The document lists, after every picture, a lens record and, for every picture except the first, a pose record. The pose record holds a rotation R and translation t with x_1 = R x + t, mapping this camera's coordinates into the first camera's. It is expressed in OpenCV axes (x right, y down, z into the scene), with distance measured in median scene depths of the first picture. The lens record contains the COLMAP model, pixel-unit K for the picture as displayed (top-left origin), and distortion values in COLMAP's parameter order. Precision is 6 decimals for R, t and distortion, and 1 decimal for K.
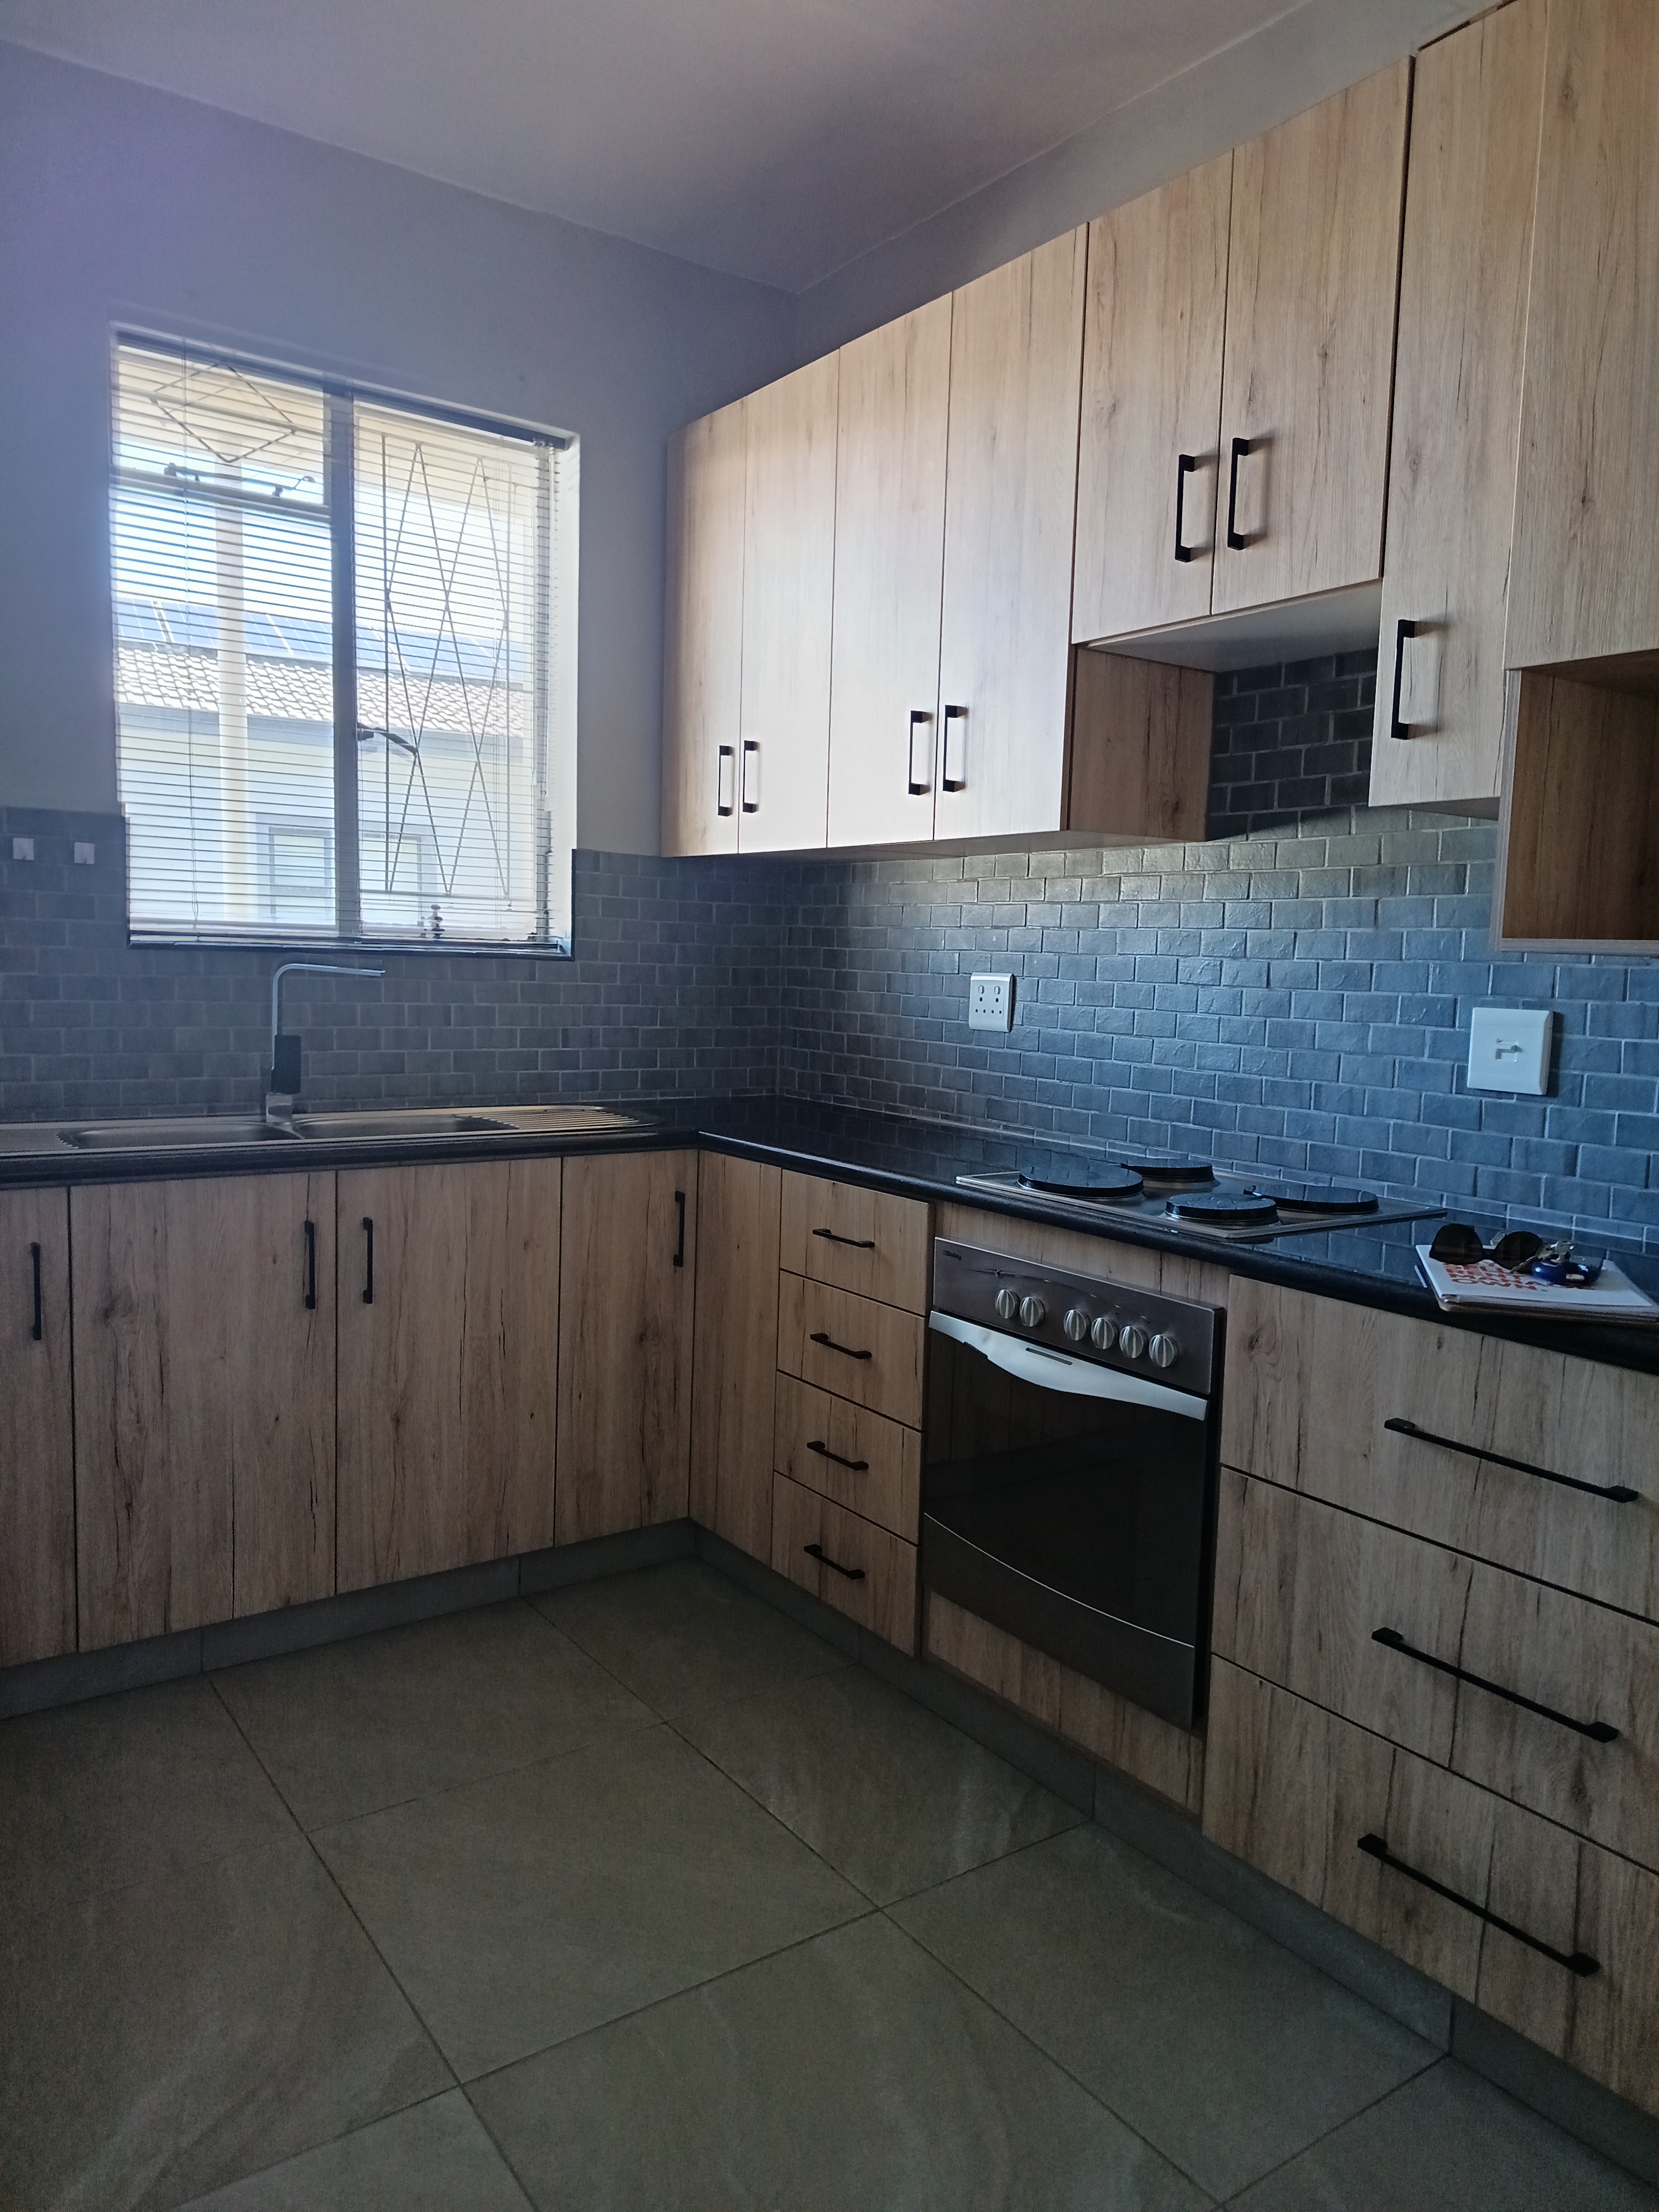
lens RADIAL K [[1537.0, 0, 846.0], [0, 1537.0, 1107.2], [0, 0, 1]] dist [0.048360, -0.057993]
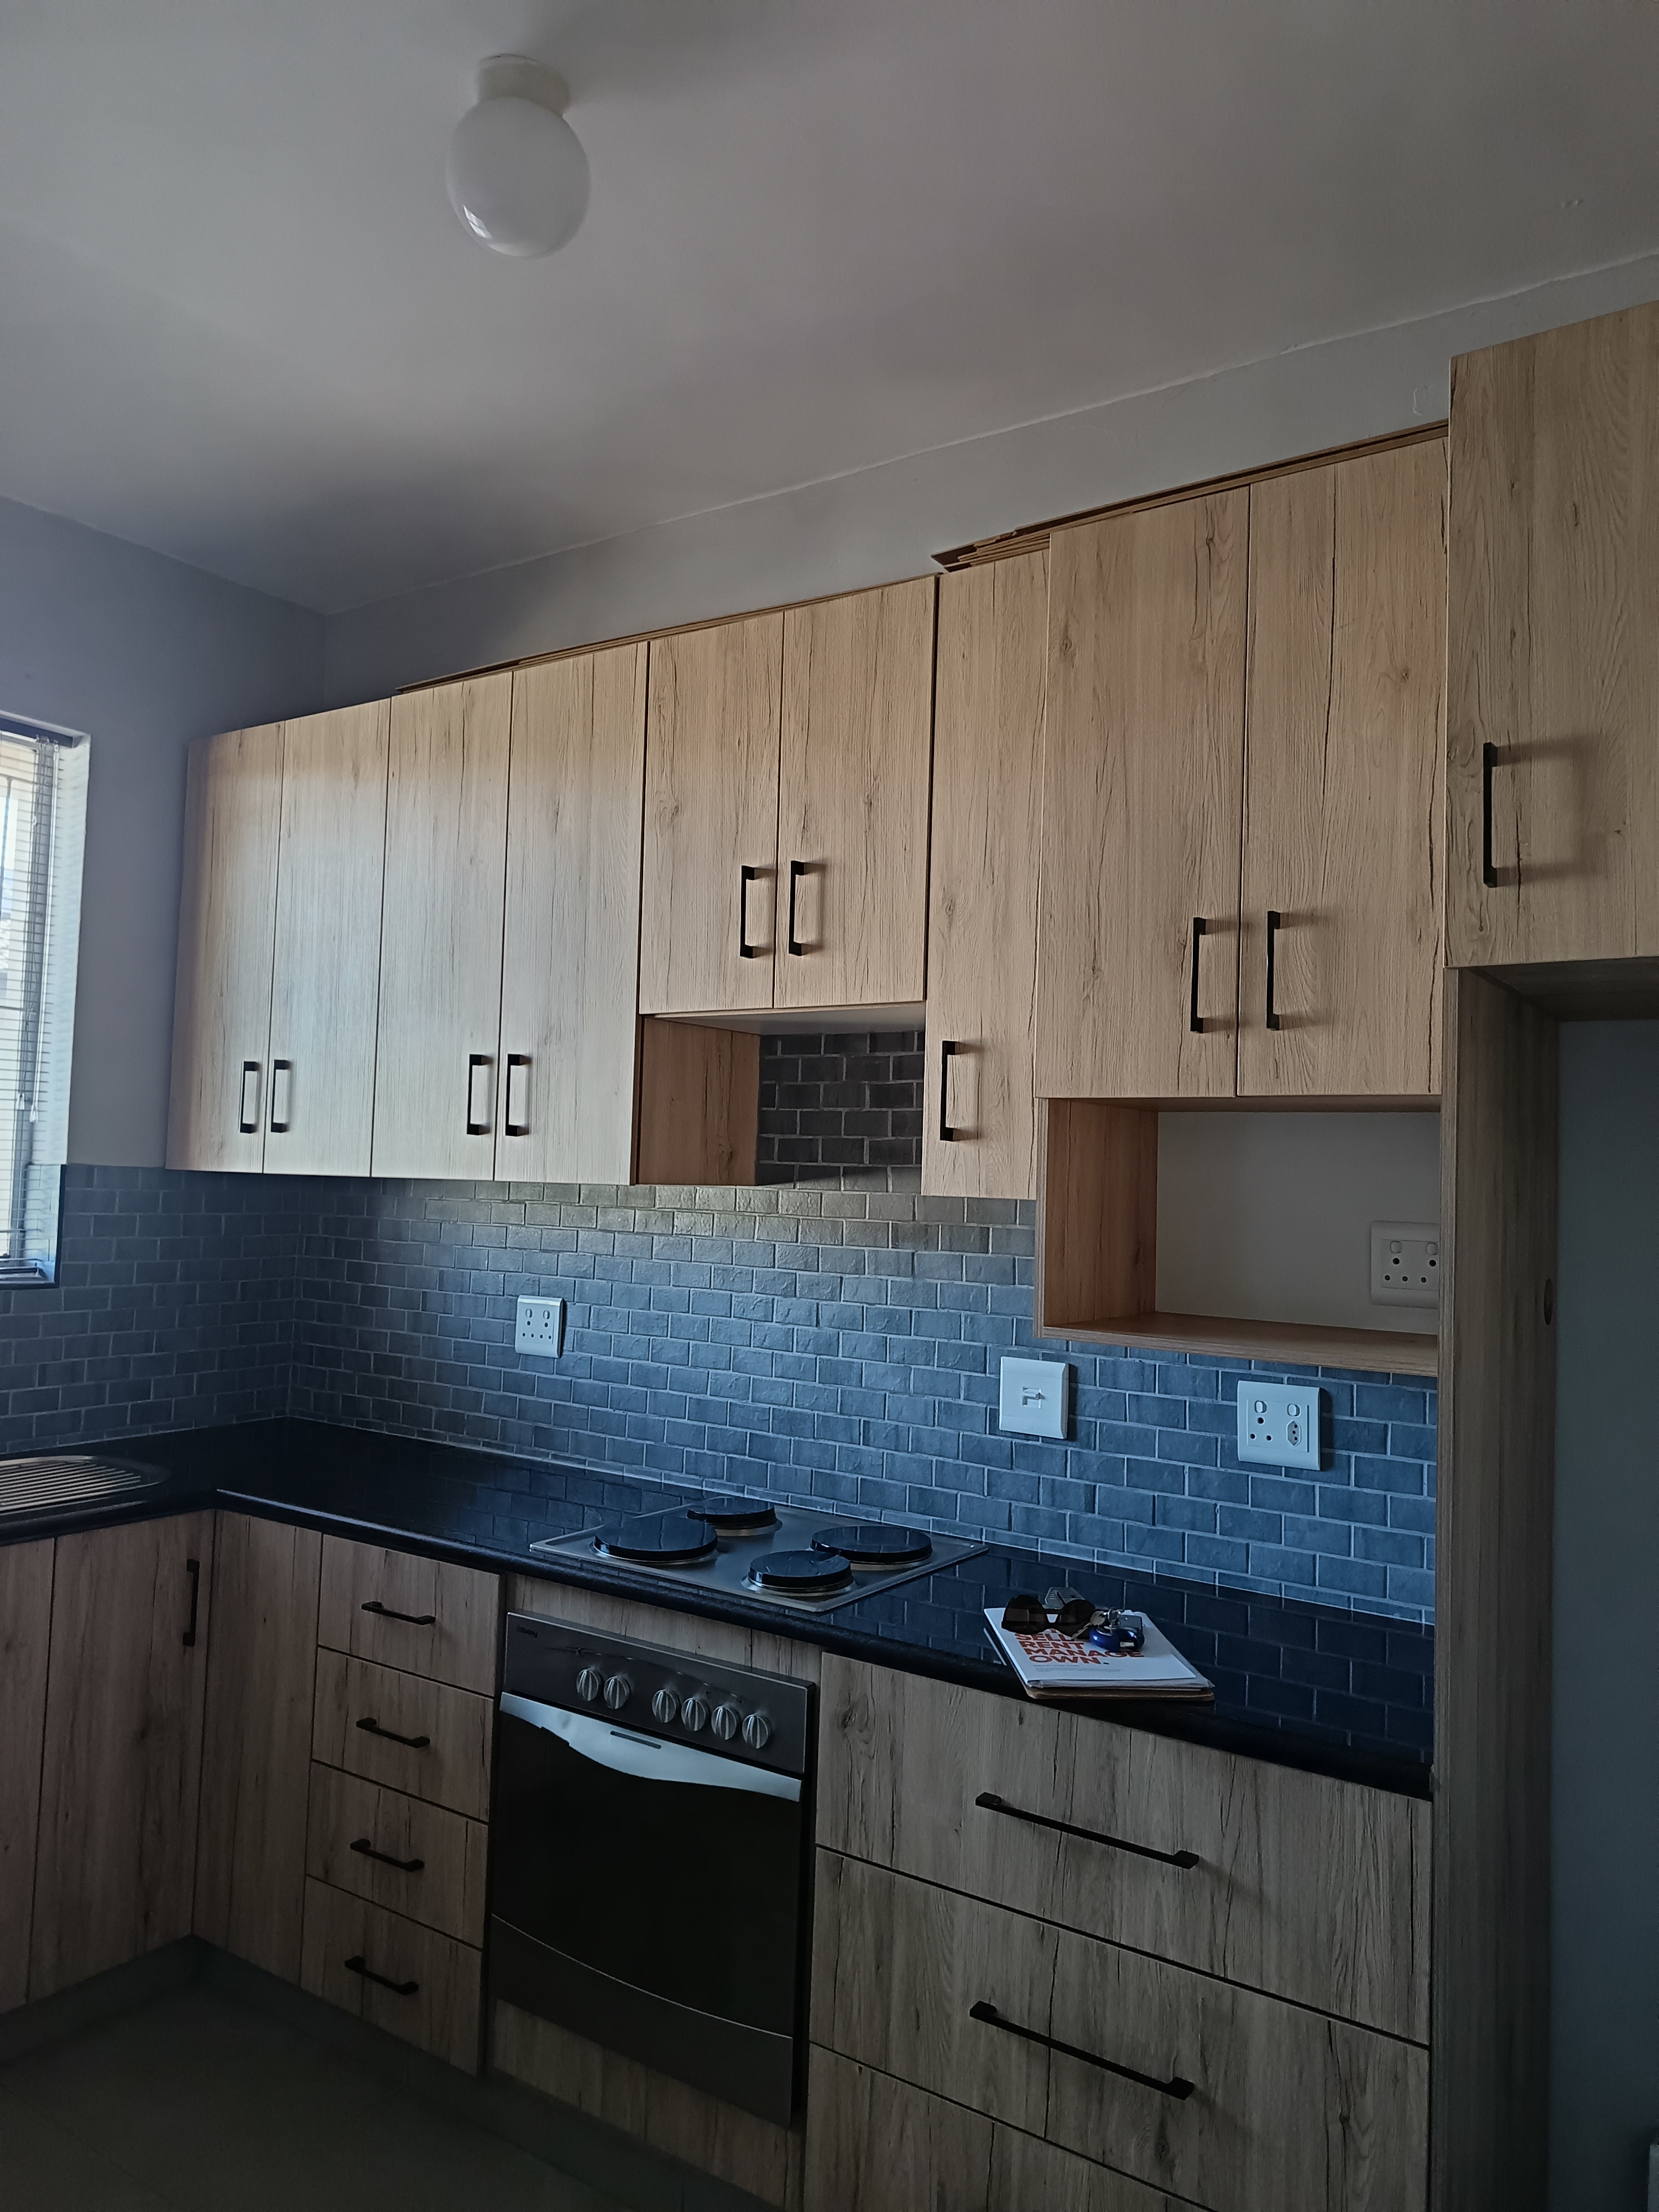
lens RADIAL K [[1537.0, 0, 853.1], [0, 1537.0, 1098.3], [0, 0, 1]] dist [0.048360, -0.057993]
pose [[0.938200, 0.017238, 0.345663, -0.079182], [0.030345, 0.990815, -0.131775, -0.099764], [-0.344760, 0.134120, 0.929060, -0.022732]]
